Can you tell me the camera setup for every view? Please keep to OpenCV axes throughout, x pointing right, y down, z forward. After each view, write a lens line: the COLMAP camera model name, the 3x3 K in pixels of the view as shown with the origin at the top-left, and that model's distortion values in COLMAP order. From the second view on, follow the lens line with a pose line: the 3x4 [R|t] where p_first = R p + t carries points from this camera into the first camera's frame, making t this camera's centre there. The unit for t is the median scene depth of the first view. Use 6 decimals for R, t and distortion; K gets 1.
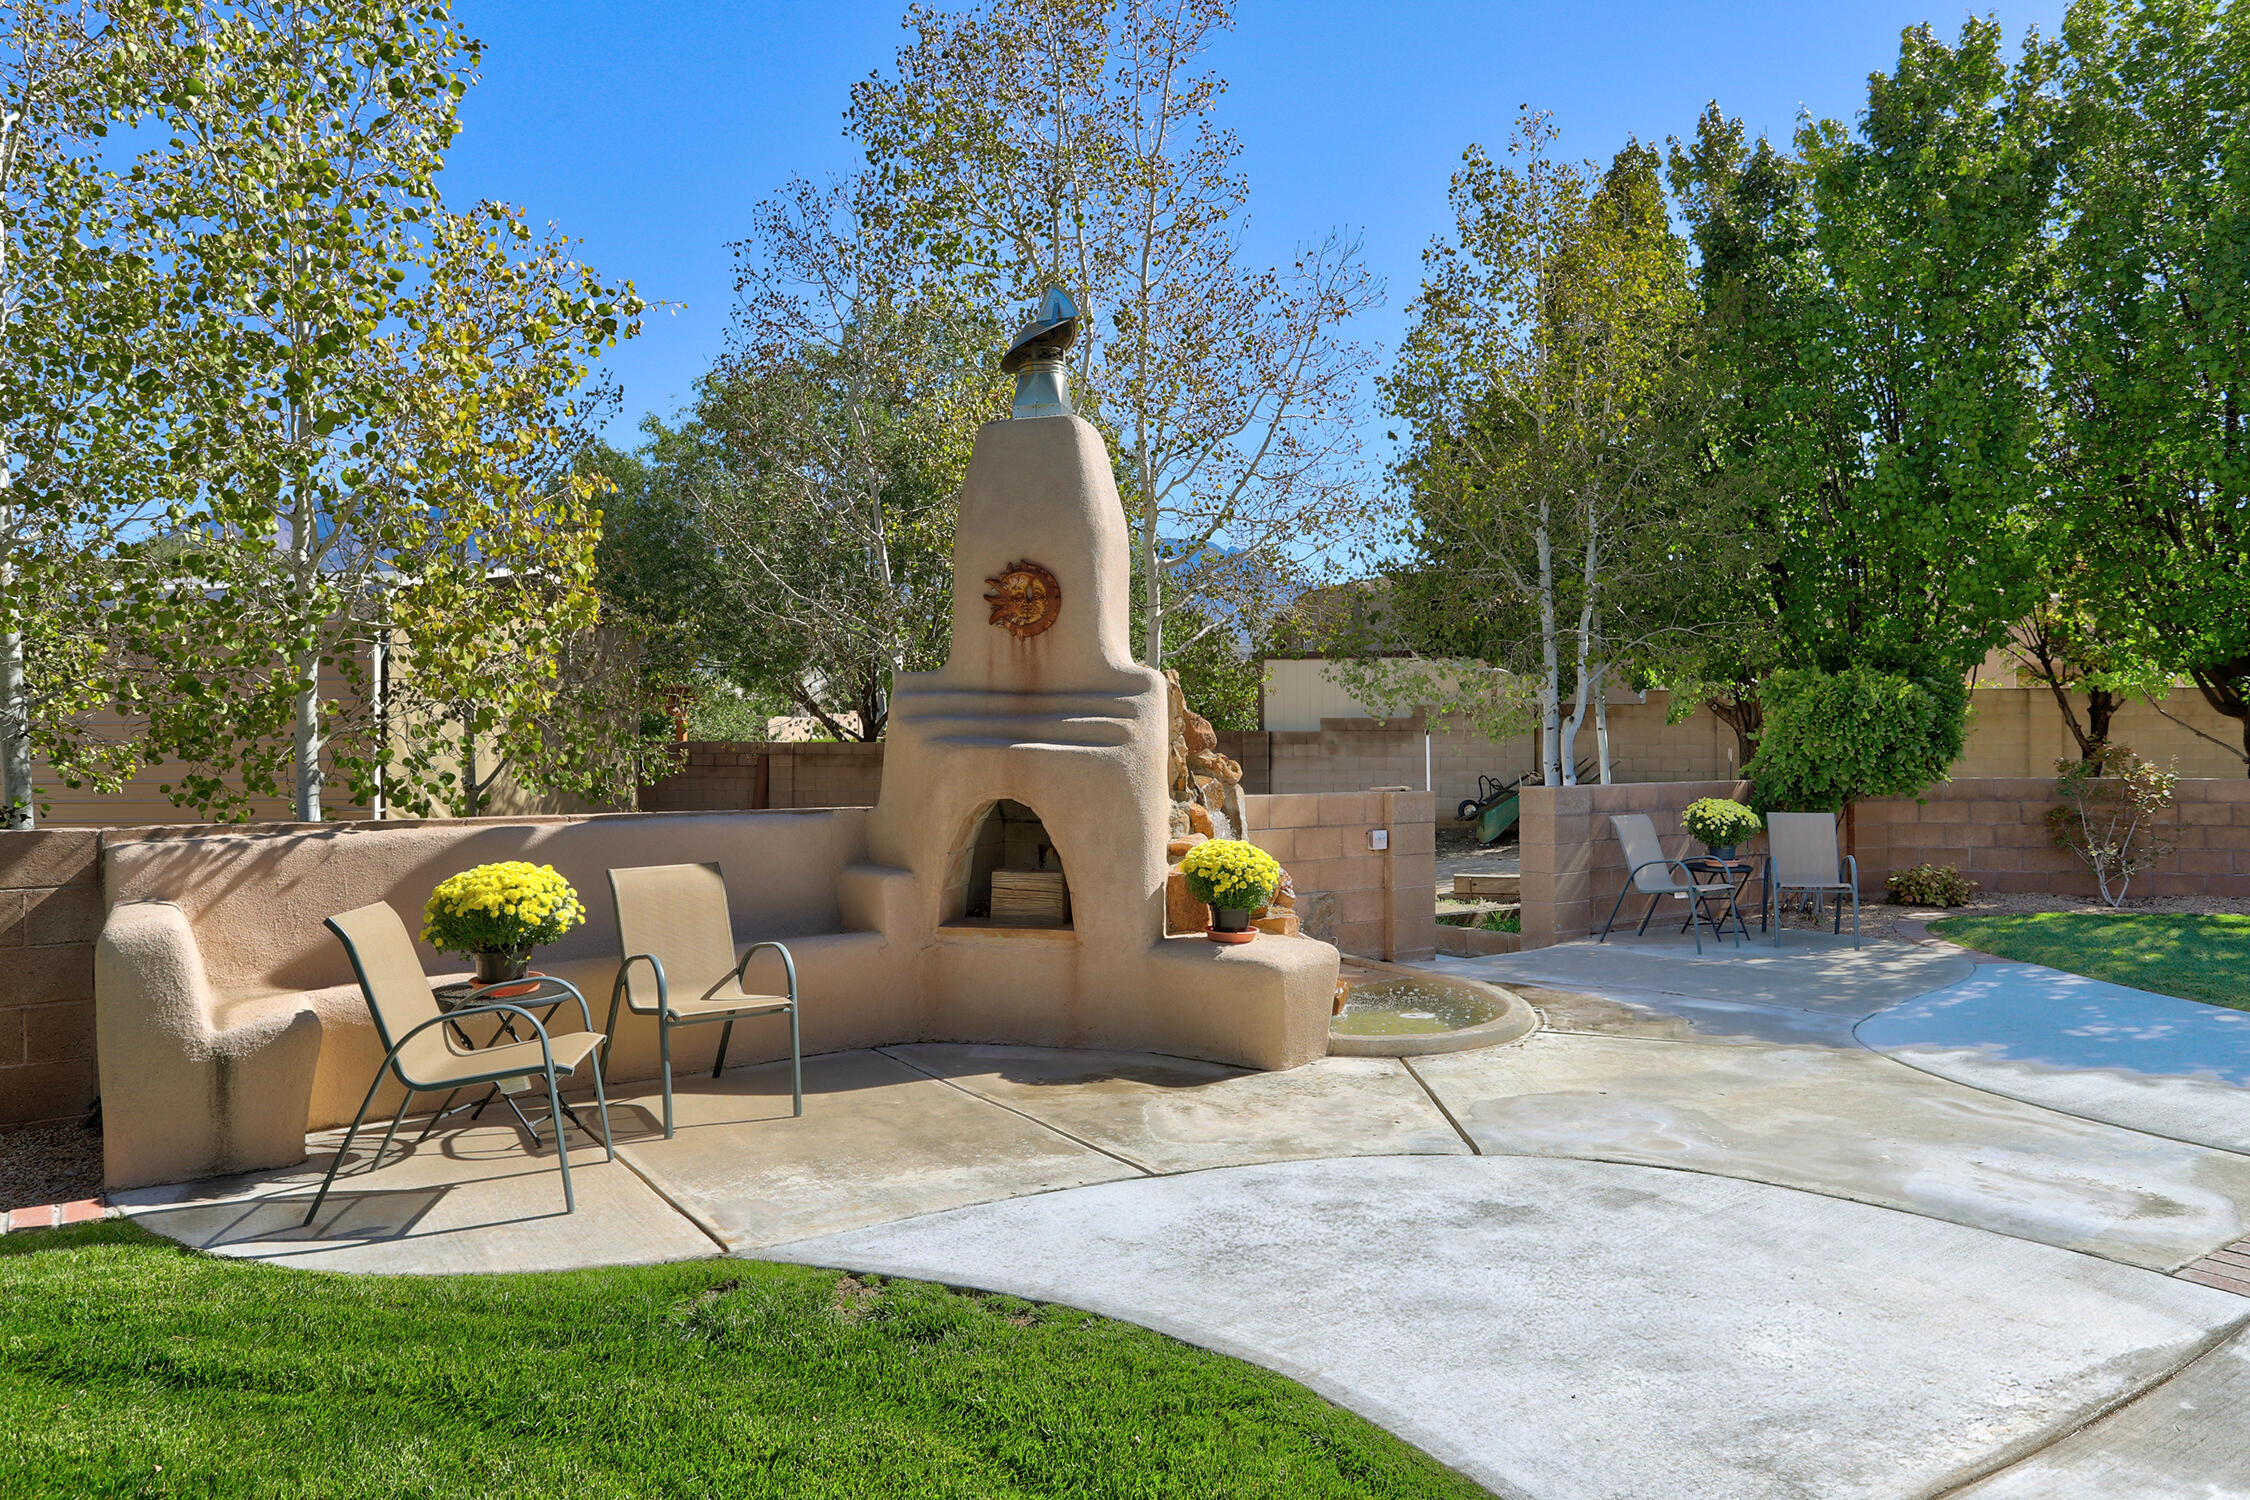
lens RADIAL K [[1461.0, 0, 1125.0], [0, 1461.0, 750.0], [0, 0, 1]] dist [-0.005509, -0.002897]
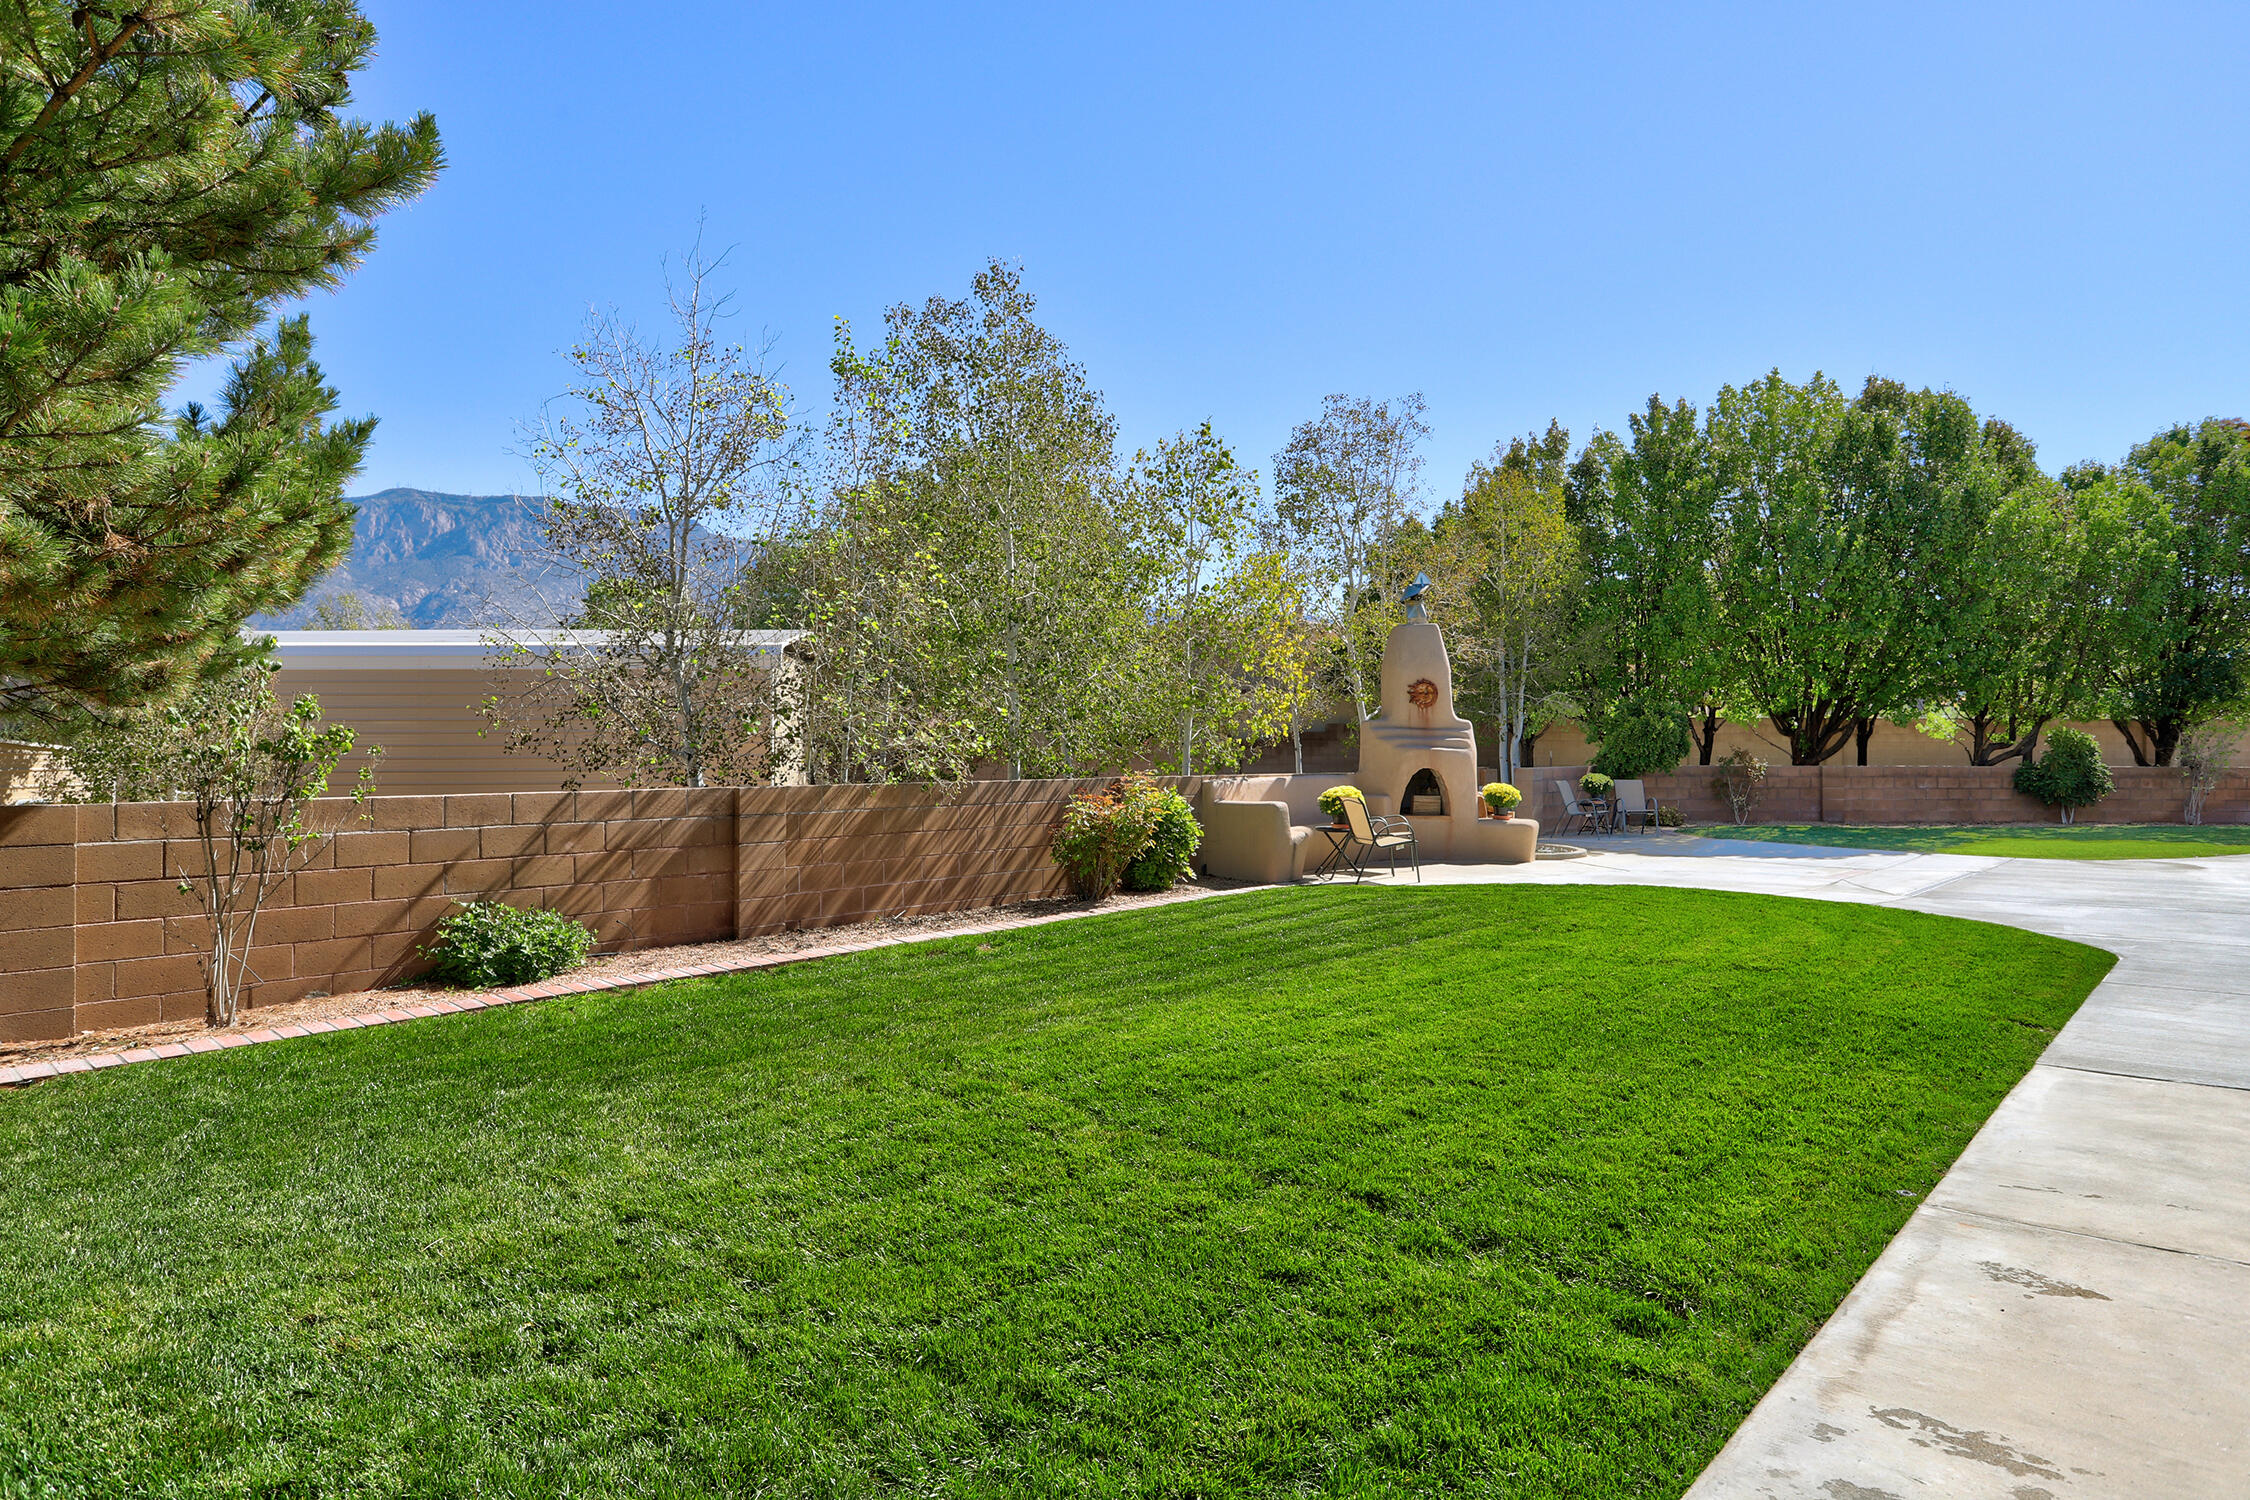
lens RADIAL K [[1377.8, 0, 1125.0], [0, 1377.8, 750.0], [0, 0, 1]] dist [0.001138, 0.000218]
pose [[0.971414, 0.002791, 0.237375, -1.161605], [-0.002310, 0.999995, -0.002305, 0.006498], [-0.237380, 0.001691, 0.971415, -1.279649]]
